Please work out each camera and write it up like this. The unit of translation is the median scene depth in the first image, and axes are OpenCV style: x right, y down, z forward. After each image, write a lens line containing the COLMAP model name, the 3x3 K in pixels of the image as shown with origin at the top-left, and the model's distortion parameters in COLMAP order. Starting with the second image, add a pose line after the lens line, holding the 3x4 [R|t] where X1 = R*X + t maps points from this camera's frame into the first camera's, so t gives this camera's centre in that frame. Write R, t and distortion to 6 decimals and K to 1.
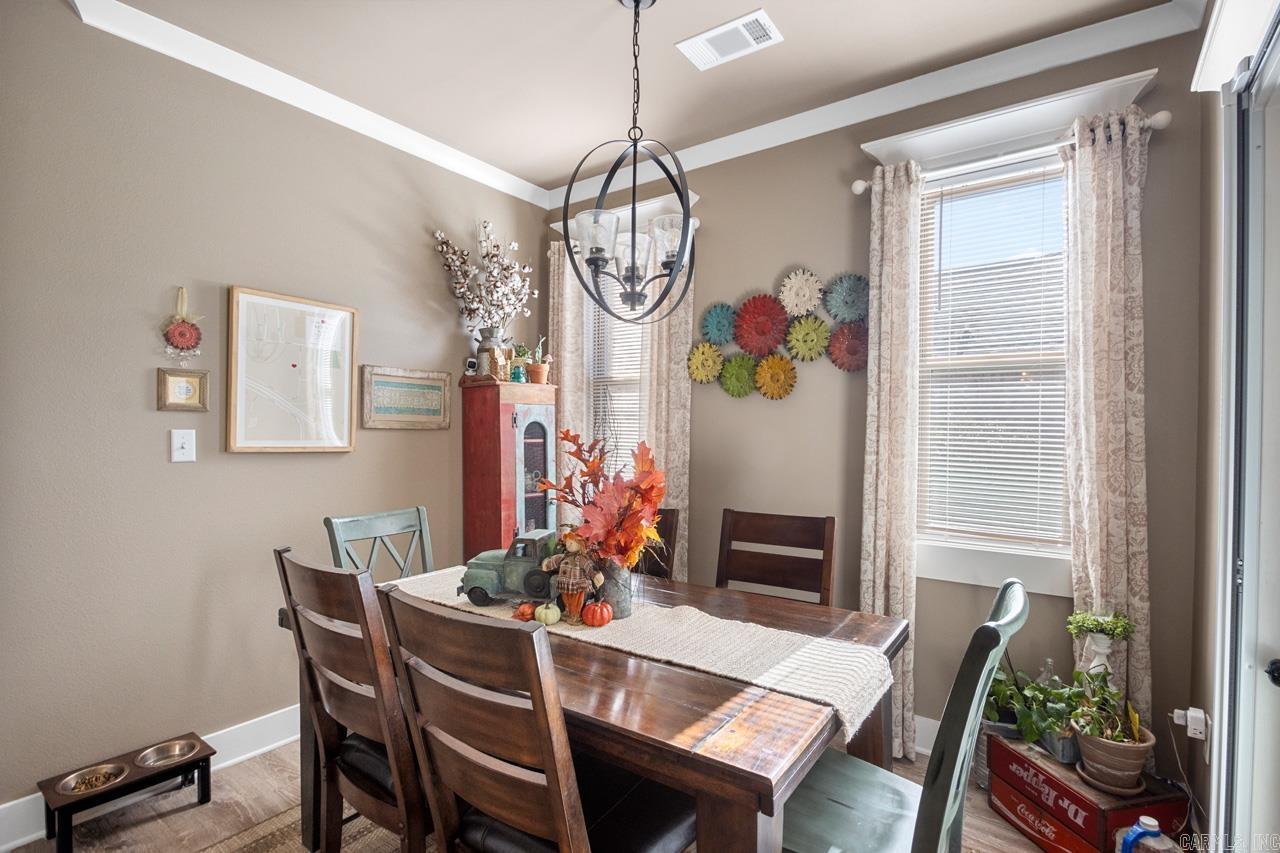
lens RADIAL K [[606.9, 0, 659.8], [0, 606.9, 437.2], [0, 0, 1]] dist [0.000589, -0.000357]
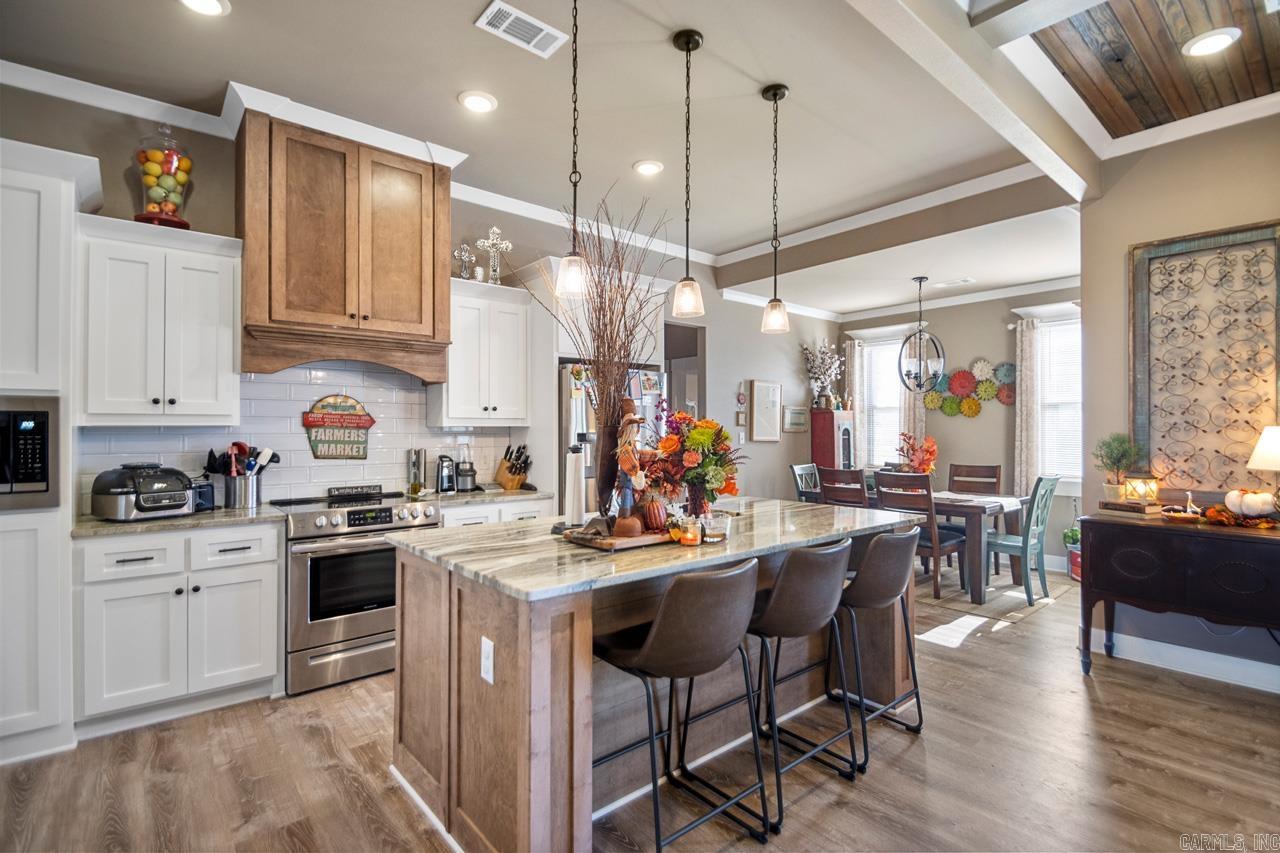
lens RADIAL K [[597.5, 0, 651.9], [0, 597.5, 426.0], [0, 0, 1]] dist [0.004114, -0.000187]
pose [[0.970203, -0.009112, -0.242122, -0.424991], [0.004125, 0.999769, -0.021096, 0.010148], [0.242258, 0.019468, 0.970016, -1.451235]]
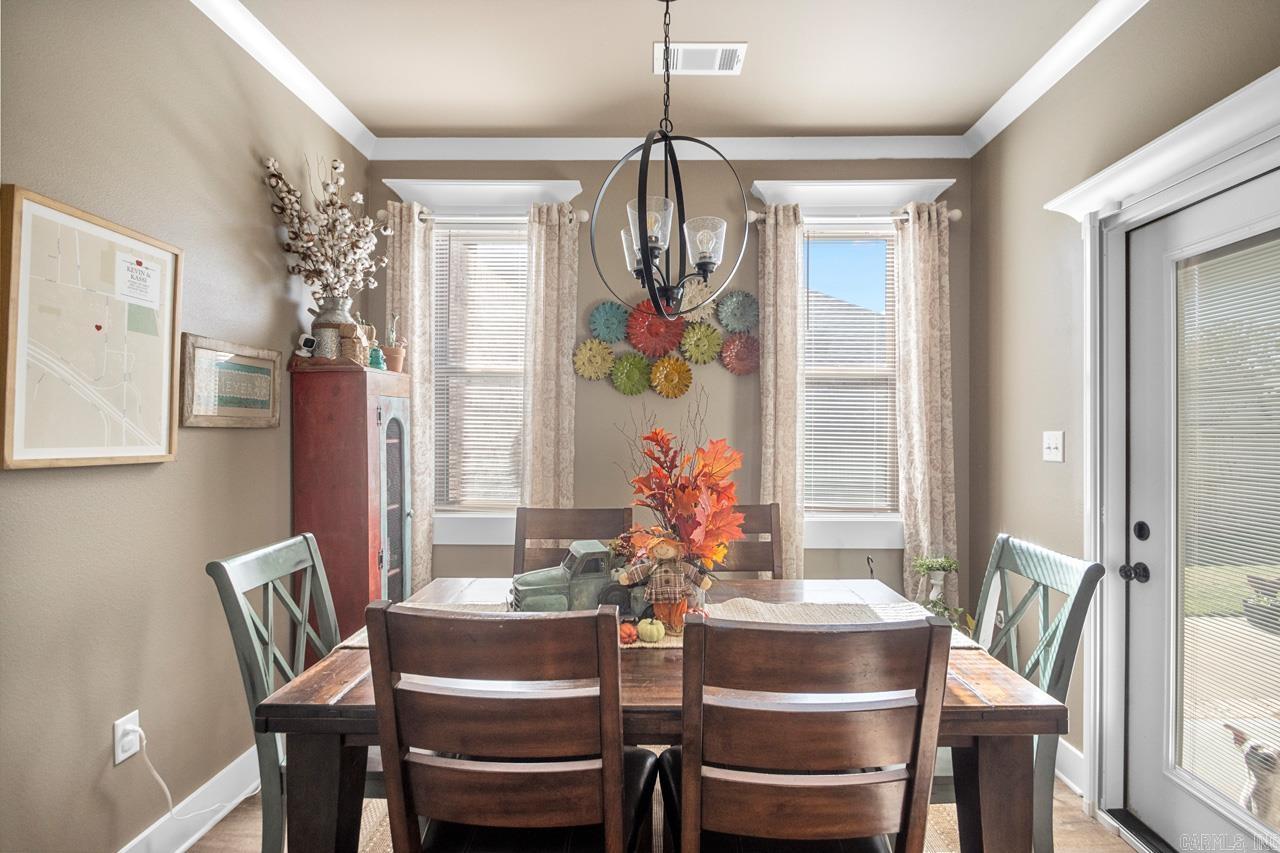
lens RADIAL K [[597.5, 0, 651.9], [0, 597.5, 426.0], [0, 0, 1]] dist [0.004114, -0.000187]
pose [[0.826224, -0.002728, 0.563335, -0.440267], [0.009141, 0.999922, -0.008564, -0.005389], [-0.563268, 0.012225, 0.826184, 0.160792]]
